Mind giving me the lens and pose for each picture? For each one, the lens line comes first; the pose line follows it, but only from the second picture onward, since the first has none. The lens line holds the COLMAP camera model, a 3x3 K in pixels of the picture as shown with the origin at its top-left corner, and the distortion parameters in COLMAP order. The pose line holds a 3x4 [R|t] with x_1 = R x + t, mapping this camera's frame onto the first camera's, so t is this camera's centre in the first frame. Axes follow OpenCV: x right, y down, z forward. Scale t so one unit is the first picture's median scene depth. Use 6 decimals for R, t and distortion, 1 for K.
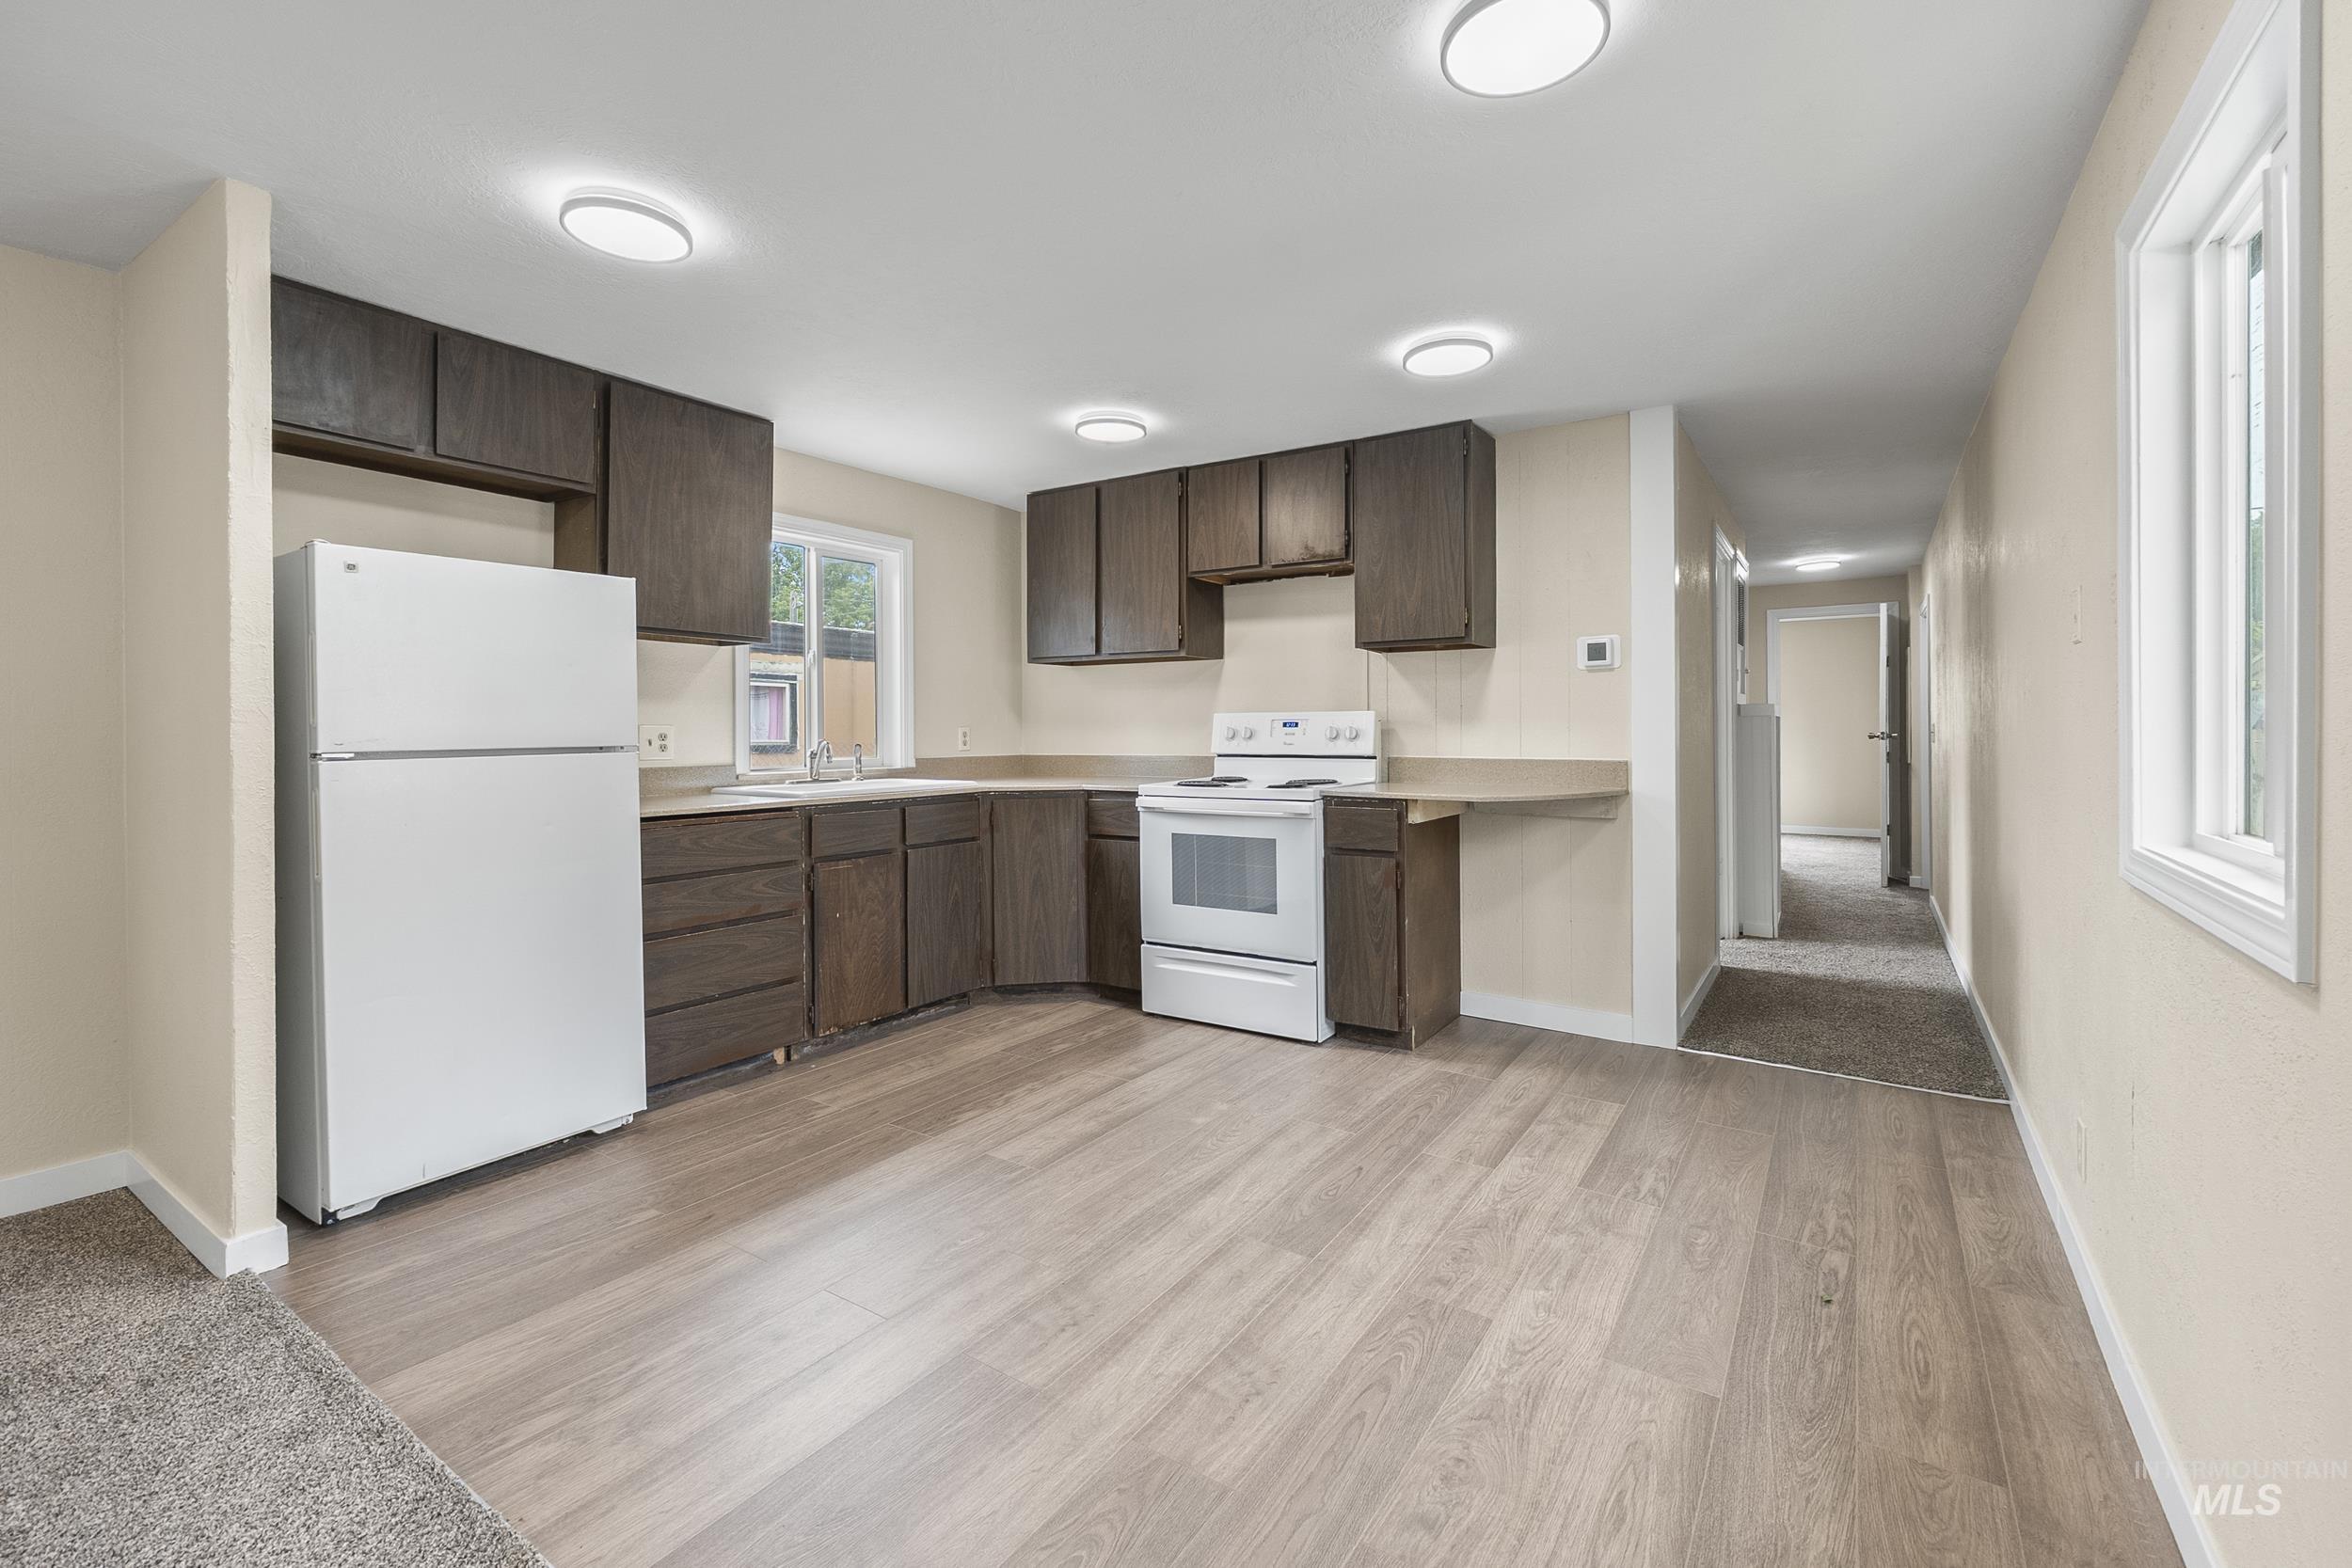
lens RADIAL K [[1016.4, 0, 1190.2], [0, 1016.4, 727.5], [0, 0, 1]] dist [-0.001640, -0.000067]
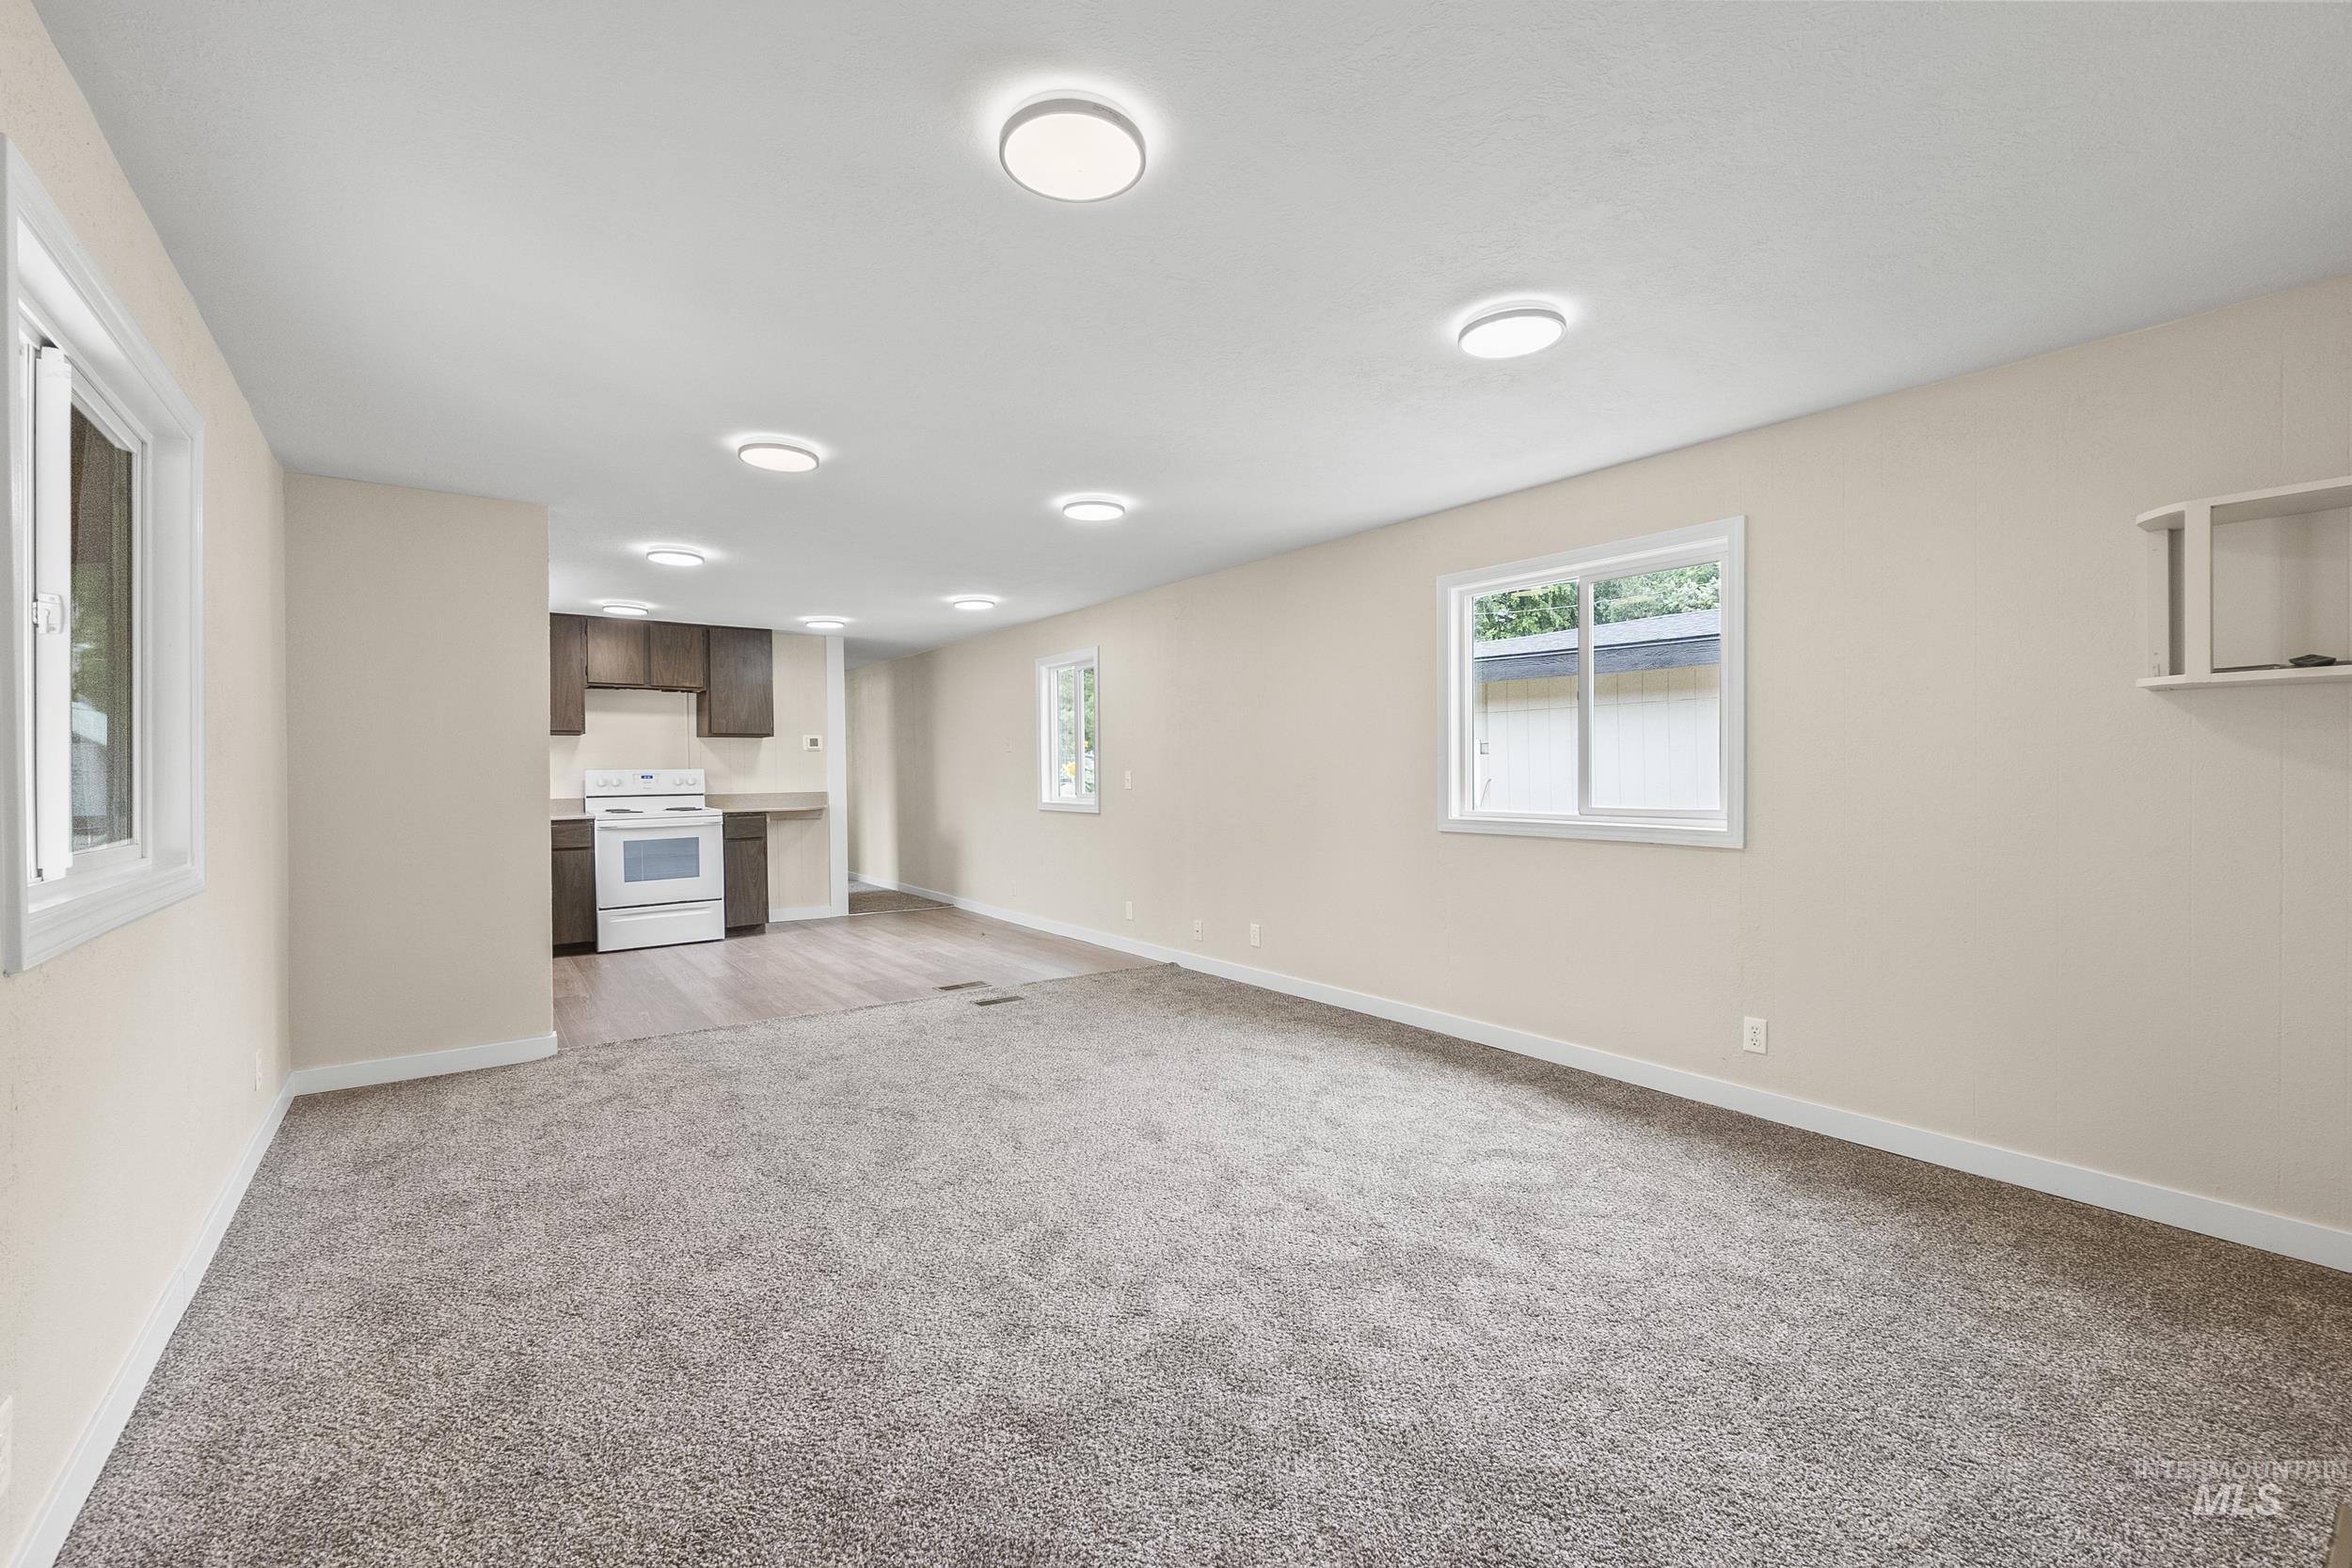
lens RADIAL K [[993.0, 0, 1176.0], [0, 993.0, 784.0], [0, 0, 1]] dist [-0.007148, -0.000424]
pose [[0.347644, -0.013778, 0.937525, -1.356728], [0.009492, 0.999893, 0.011175, -0.001280], [-0.937579, 0.005014, 0.347737, -0.483412]]
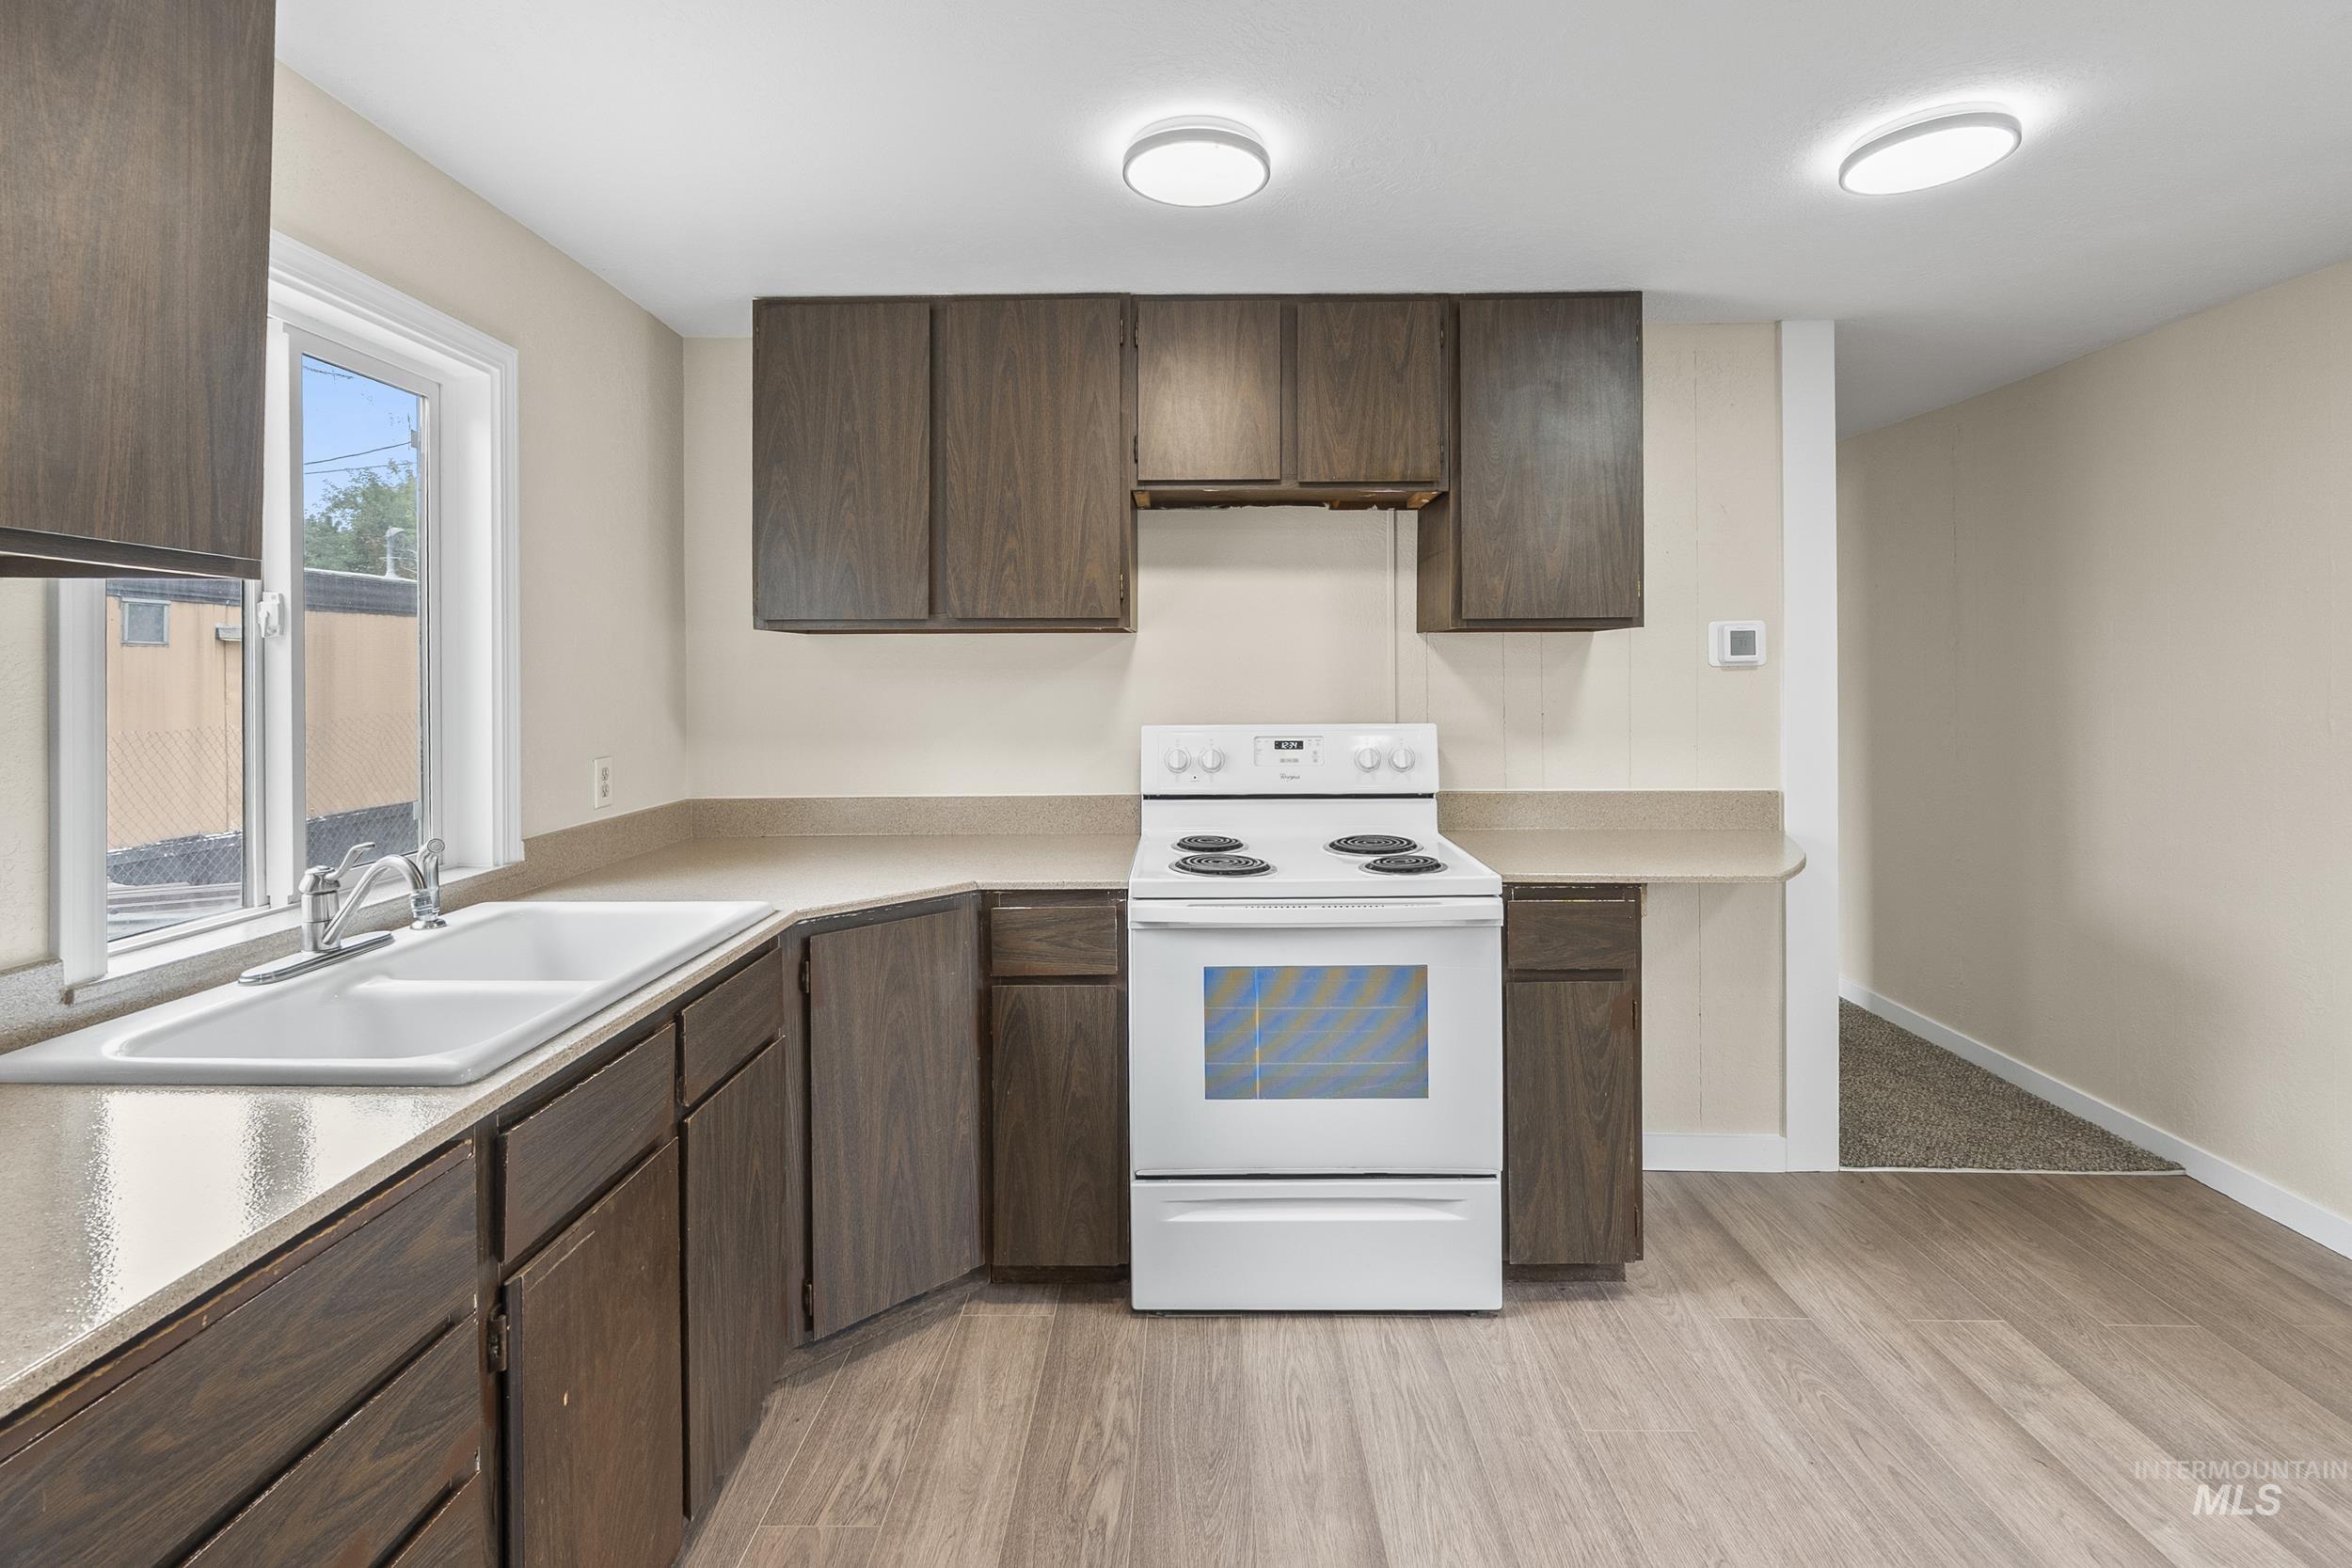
lens RADIAL K [[1062.8, 0, 1177.2], [0, 1062.8, 672.9], [0, 0, 1]] dist [-0.001062, -0.000515]
pose [[0.845739, -0.000359, 0.533596, -0.354683], [0.002813, 0.999989, -0.003785, -0.052073], [-0.533589, 0.004702, 0.845731, 0.581025]]
